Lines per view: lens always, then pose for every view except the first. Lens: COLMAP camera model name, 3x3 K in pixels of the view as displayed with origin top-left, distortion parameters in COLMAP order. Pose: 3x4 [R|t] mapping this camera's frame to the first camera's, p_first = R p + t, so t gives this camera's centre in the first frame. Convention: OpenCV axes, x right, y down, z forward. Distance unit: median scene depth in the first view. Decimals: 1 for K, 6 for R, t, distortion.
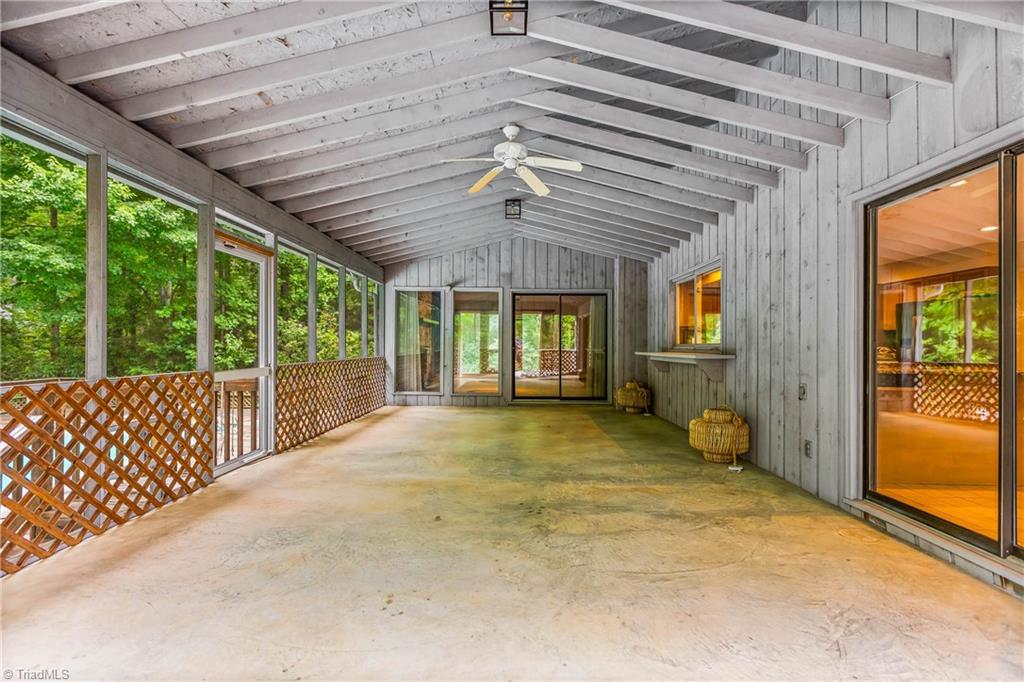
lens RADIAL K [[467.8, 0, 508.8], [0, 467.8, 336.1], [0, 0, 1]] dist [-0.000950, 0.000098]
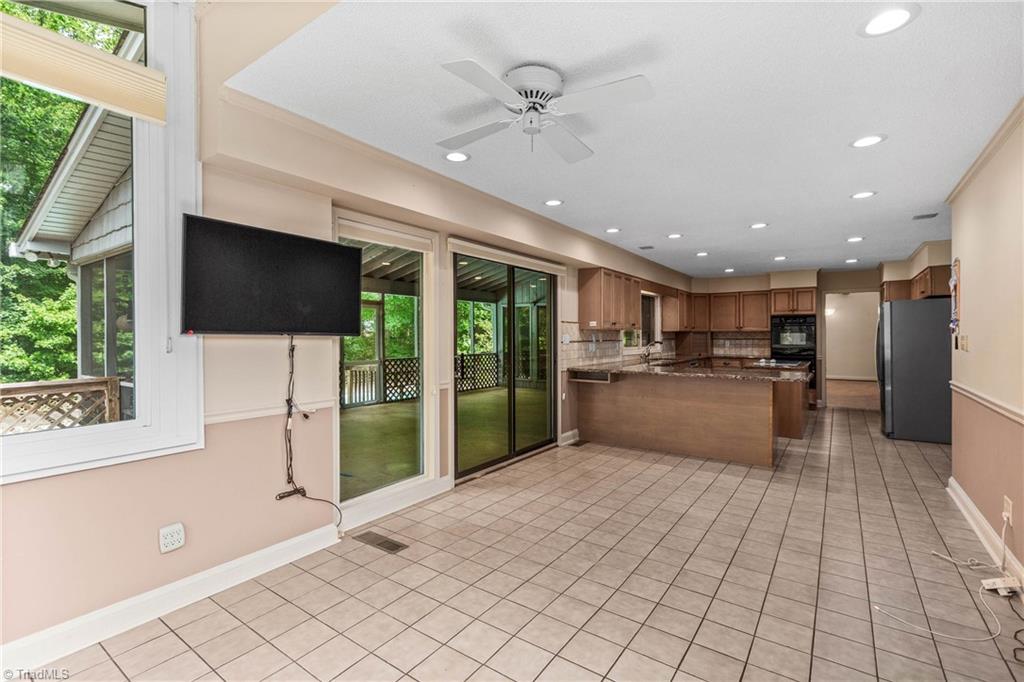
lens RADIAL K [[467.8, 0, 508.8], [0, 467.8, 336.1], [0, 0, 1]] dist [-0.000950, 0.000098]
pose [[0.821111, -0.009858, -0.570683, 0.602946], [0.019548, 0.999750, 0.010857, -0.024676], [0.570434, -0.020070, 0.821098, -0.184132]]
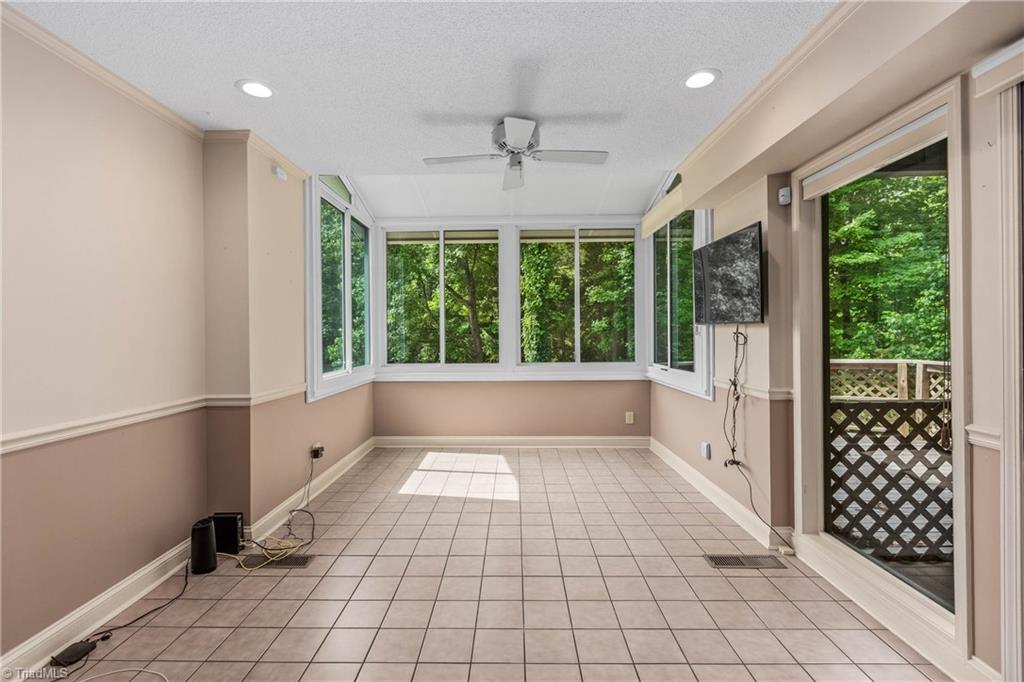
lens RADIAL K [[489.0, 0, 512.0], [0, 489.0, 341.0], [0, 0, 1]] dist [-0.000071, 0.000133]
pose [[-0.999978, 0.004115, -0.005160, 0.479046], [0.004142, 0.999978, -0.005196, -0.011519], [0.005139, -0.005218, -0.999973, 0.345782]]
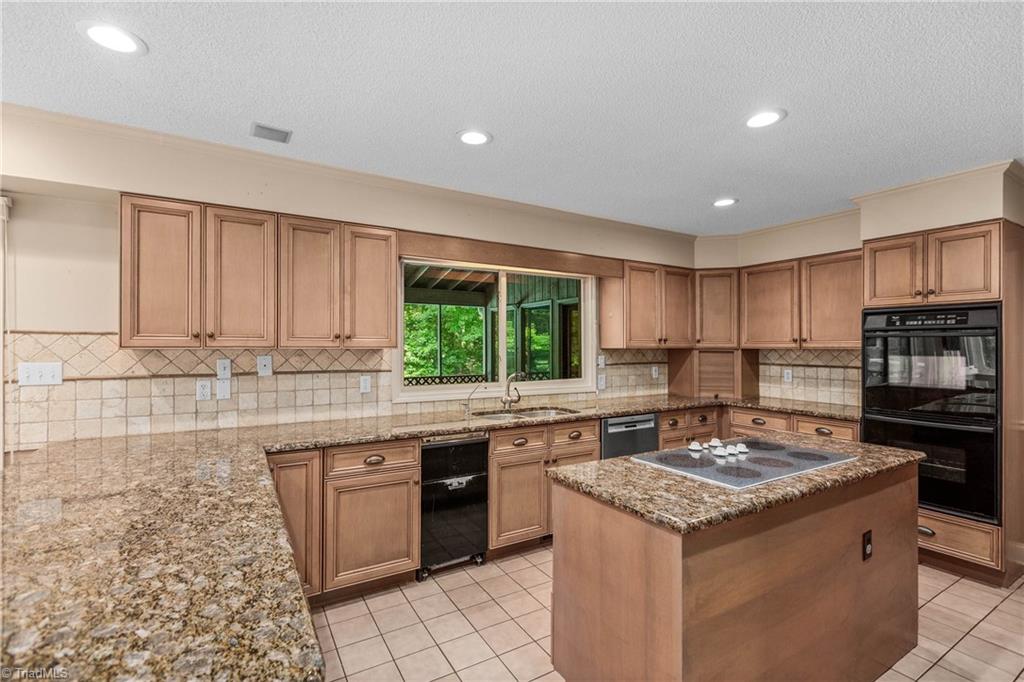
lens RADIAL K [[467.8, 0, 508.8], [0, 467.8, 336.1], [0, 0, 1]] dist [-0.000950, 0.000098]
pose [[0.517652, -0.026386, -0.855184, 0.670947], [0.019554, 0.999628, -0.019006, -0.023033], [0.855367, -0.006883, 0.517976, 0.493404]]
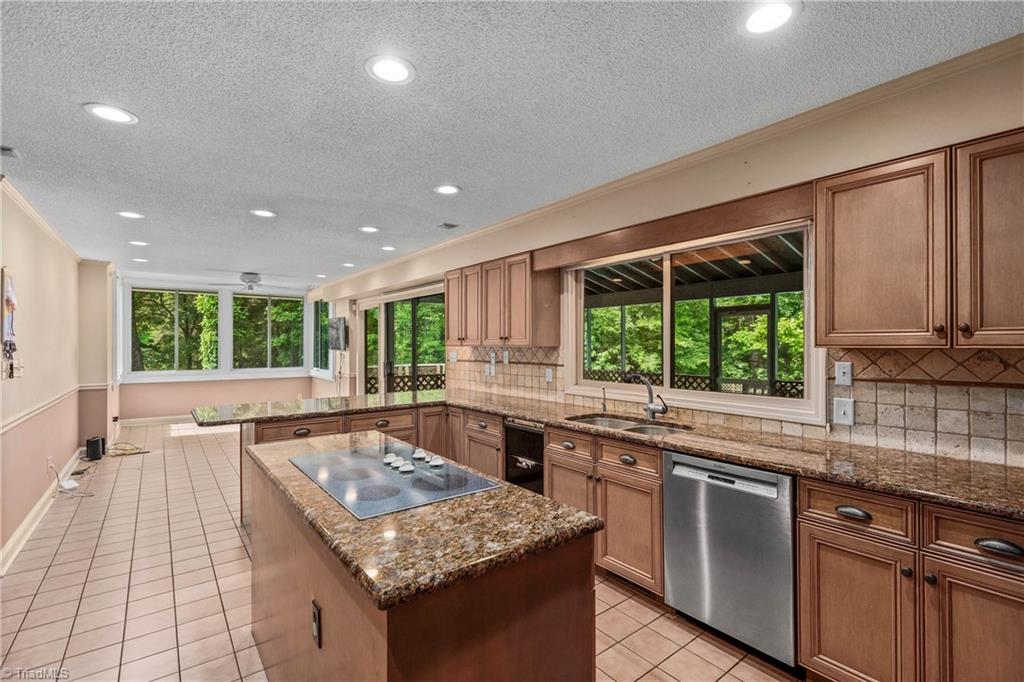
lens RADIAL K [[472.4, 0, 514.4], [0, 472.4, 346.0], [0, 0, 1]] dist [0.000417, 0.000130]
pose [[-0.795037, -0.001644, -0.606558, 0.607259], [0.009279, 0.999846, -0.014872, -0.016384], [0.606489, -0.017452, -0.794900, 0.942692]]
